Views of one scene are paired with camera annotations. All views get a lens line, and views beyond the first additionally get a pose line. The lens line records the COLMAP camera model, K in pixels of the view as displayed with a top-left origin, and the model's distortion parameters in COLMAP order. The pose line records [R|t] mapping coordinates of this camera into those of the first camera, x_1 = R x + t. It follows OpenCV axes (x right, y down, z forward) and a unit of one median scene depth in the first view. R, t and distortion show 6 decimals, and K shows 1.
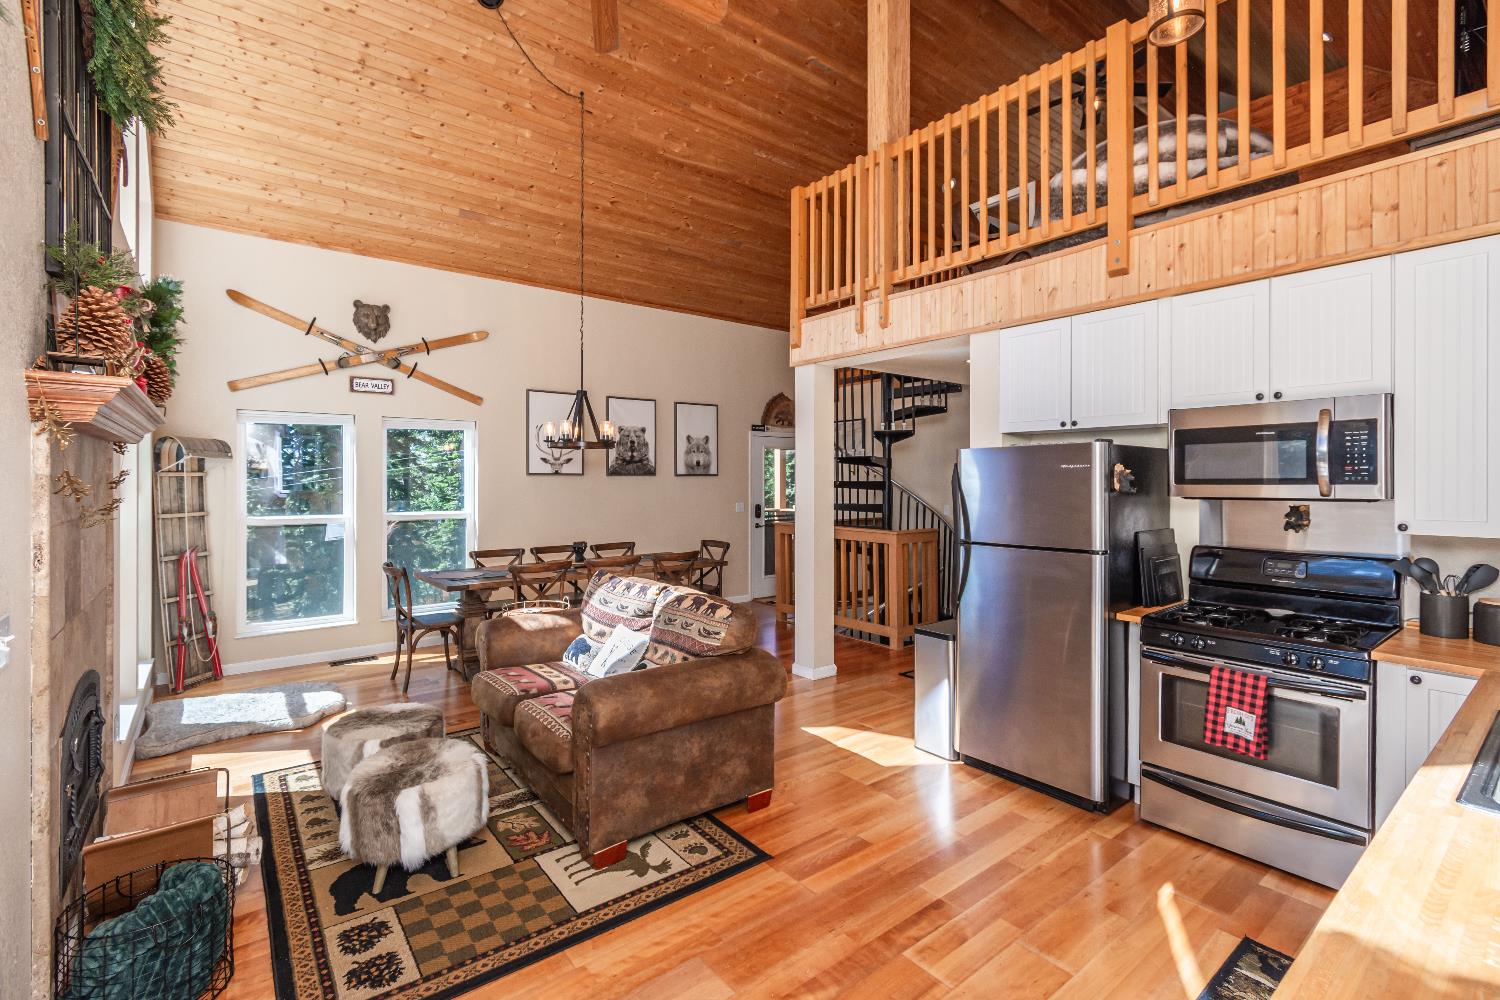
lens RADIAL K [[677.9, 0, 755.3], [0, 677.9, 489.0], [0, 0, 1]] dist [0.010212, -0.002812]
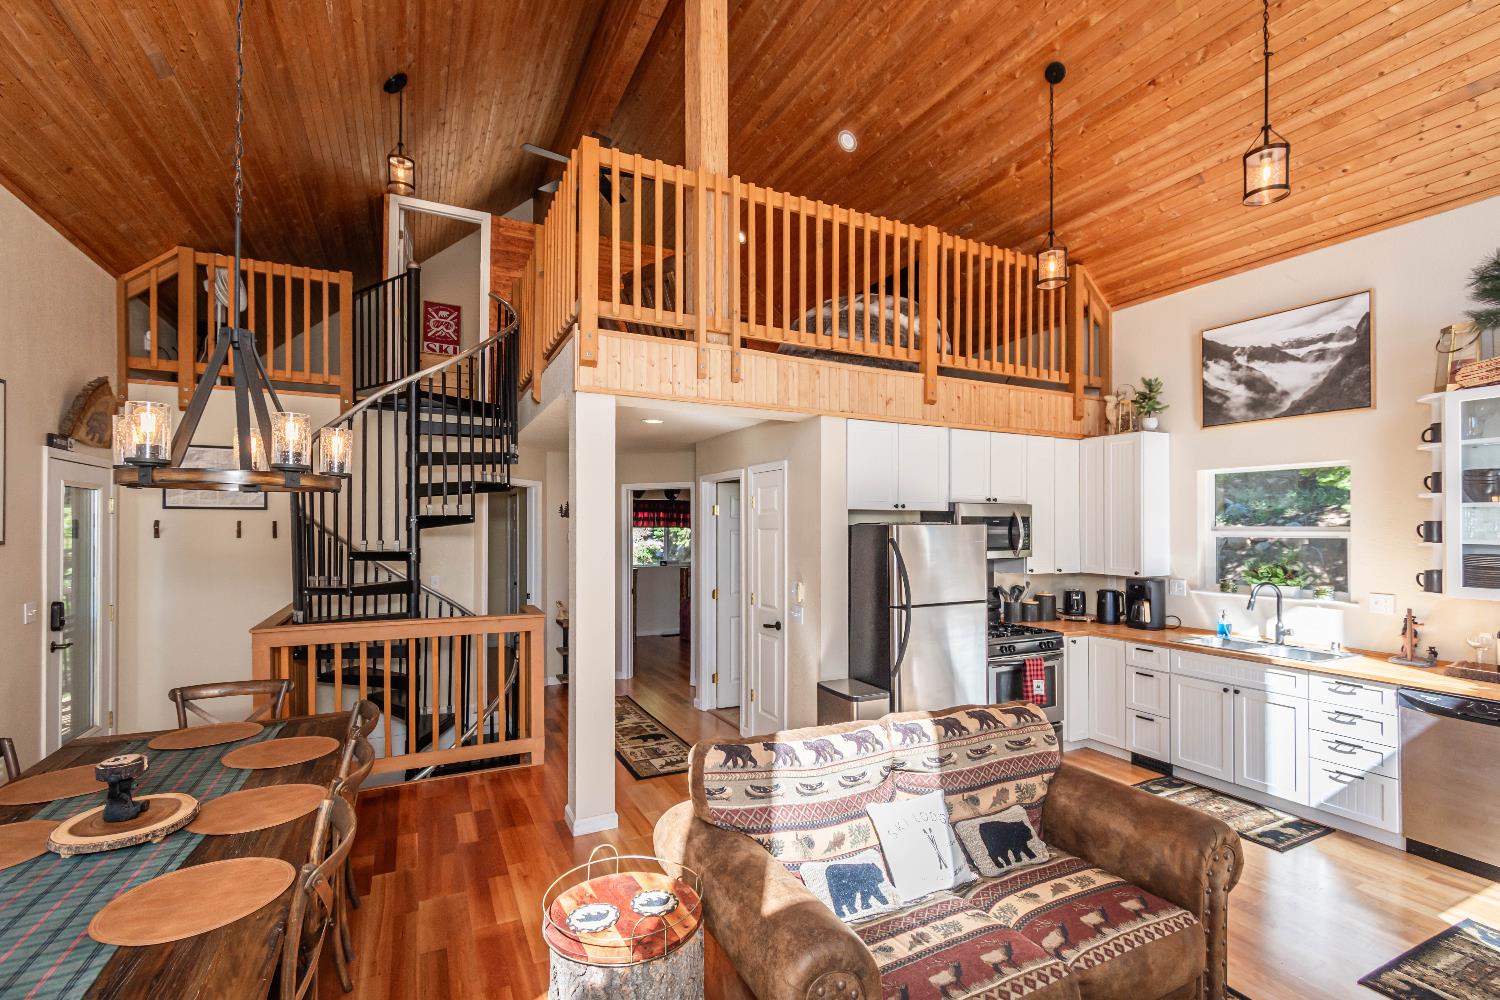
lens RADIAL K [[677.9, 0, 746.3], [0, 677.9, 522.9], [0, 0, 1]] dist [0.010212, -0.002812]
pose [[0.200907, 0.004397, 0.979600, -0.844749], [0.009669, 0.999932, -0.006471, -0.056847], [-0.979563, 0.010772, 0.200851, 0.999692]]
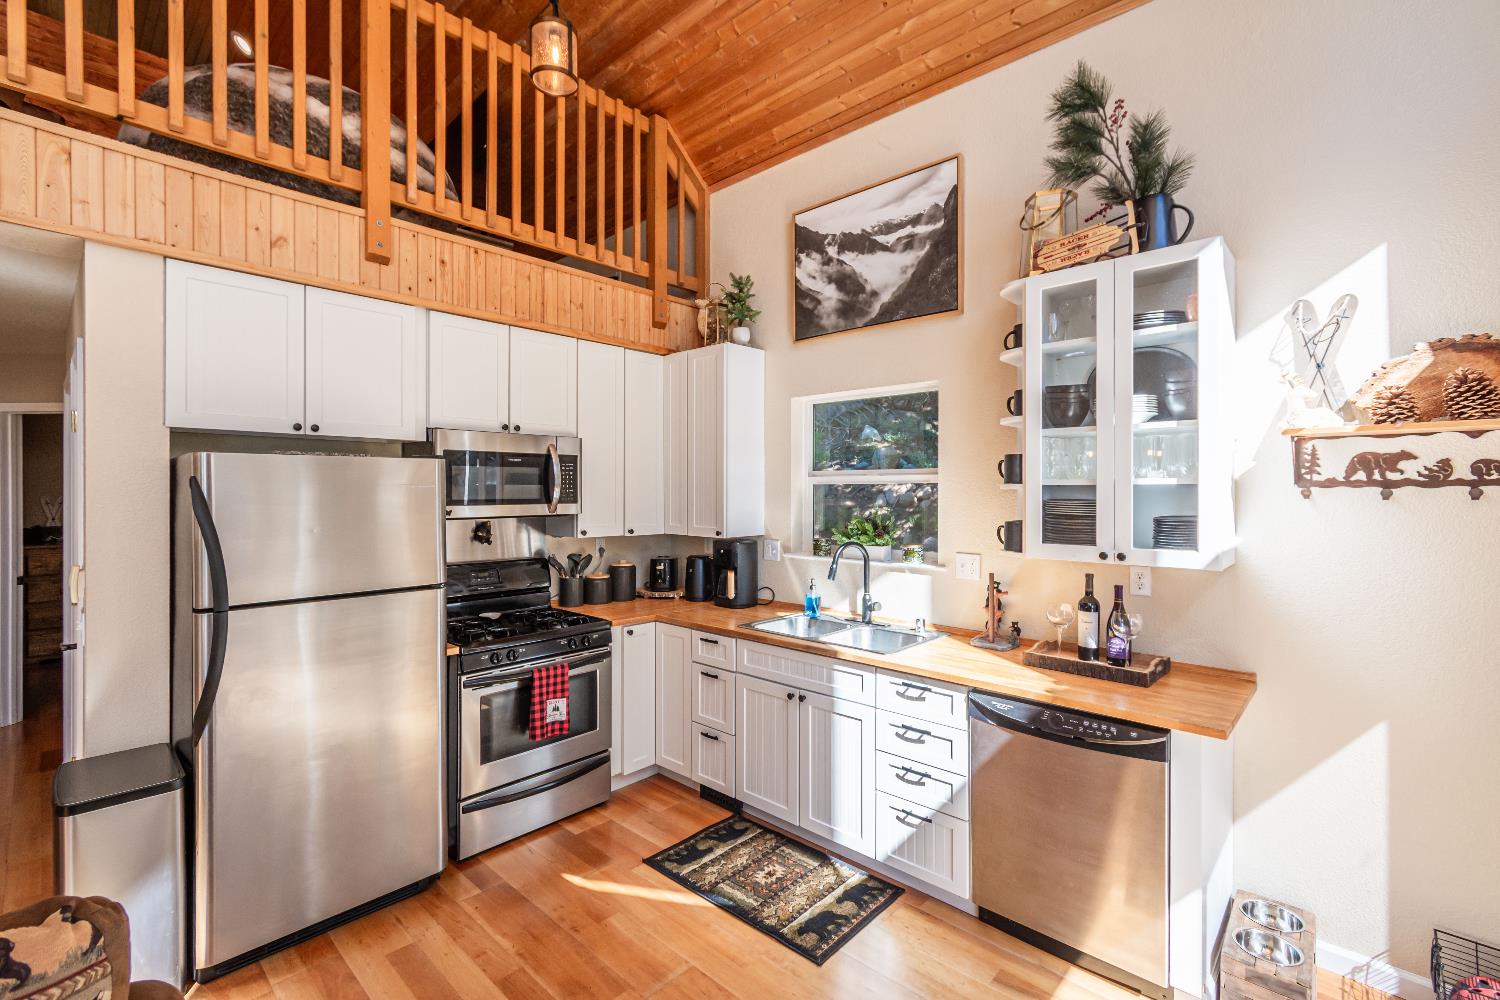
lens RADIAL K [[677.9, 0, 743.7], [0, 677.9, 491.6], [0, 0, 1]] dist [0.010212, -0.002812]
pose [[-0.150584, -0.002501, 0.988594, -0.349012], [0.009622, 0.999946, 0.003995, -0.022555], [-0.988550, 0.010114, -0.150552, 0.617596]]
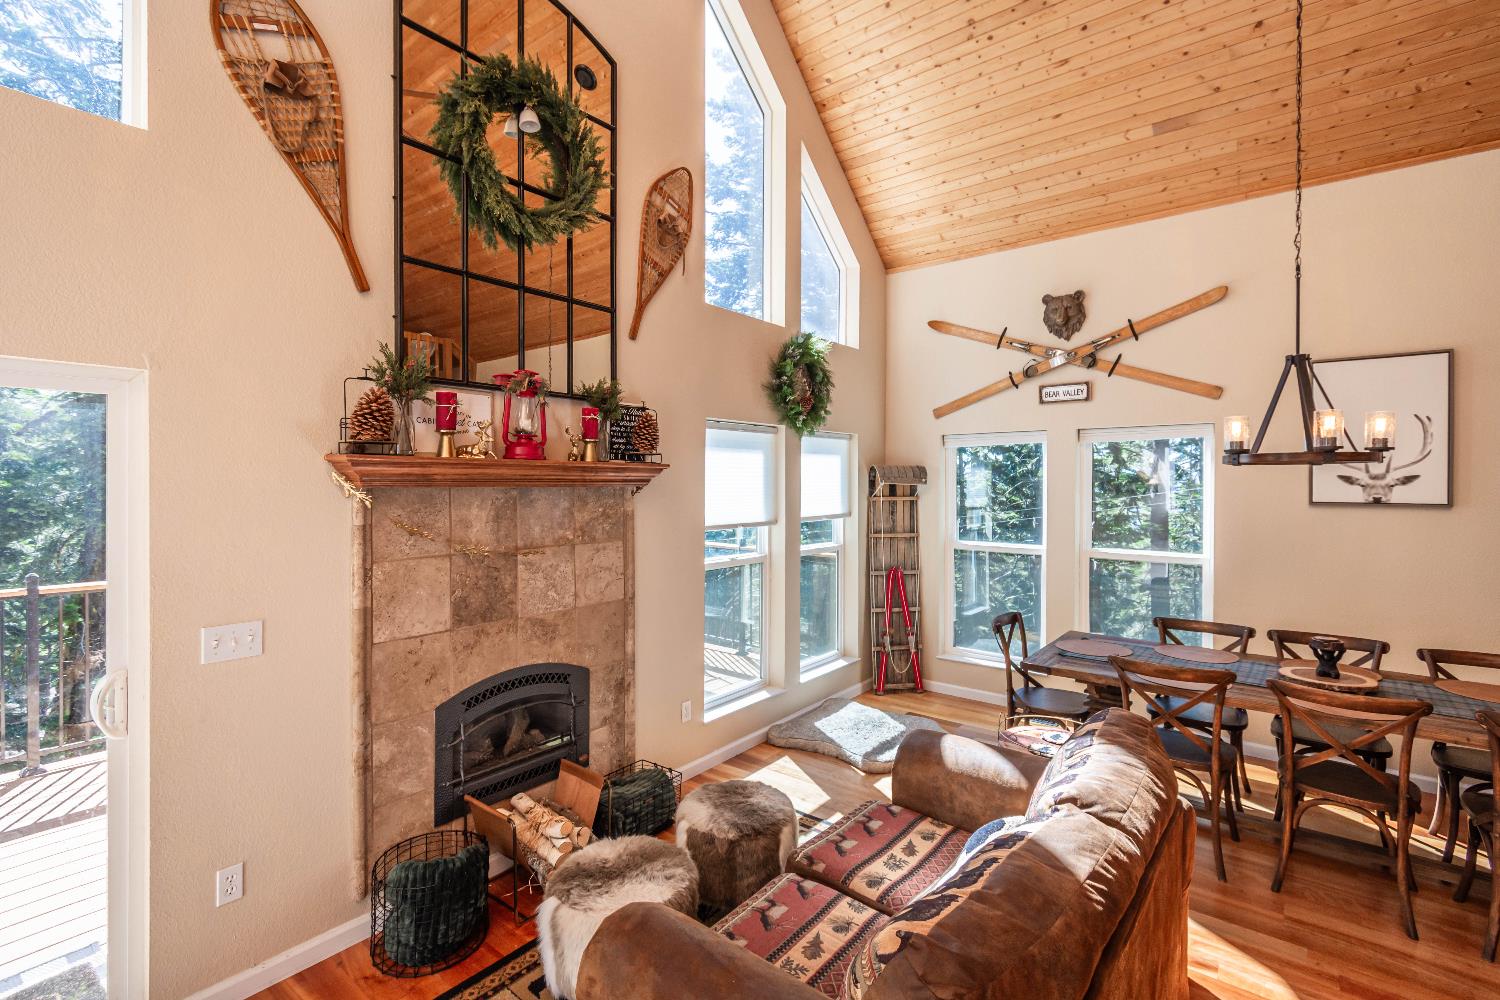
lens RADIAL K [[677.9, 0, 748.5], [0, 677.9, 486.6], [0, 0, 1]] dist [0.010212, -0.002812]
pose [[0.222679, 0.007920, -0.974860, 0.249713], [-0.016269, 0.999858, 0.004407, -0.056626], [0.974756, 0.014879, 0.222776, 0.700816]]
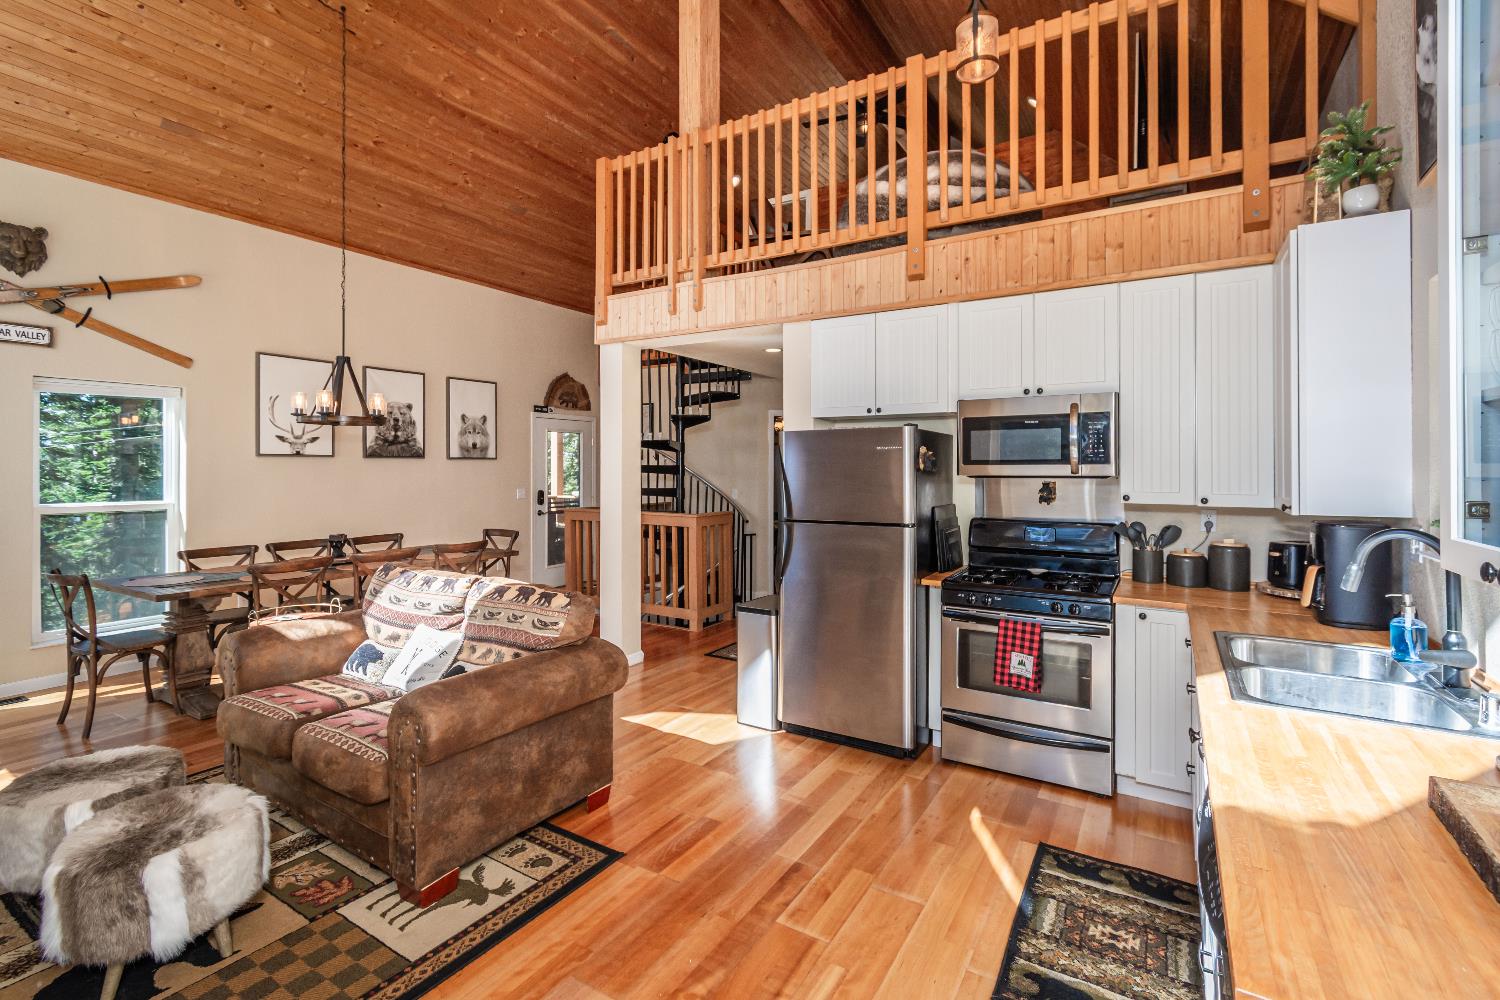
lens RADIAL K [[677.9, 0, 751.8], [0, 677.9, 475.4], [0, 0, 1]] dist [0.010212, -0.002812]
pose [[0.939885, -0.001415, 0.341489, -0.098113], [0.002271, 0.999995, -0.002106, 0.010765], [-0.341484, 0.002755, 0.939884, 0.032940]]
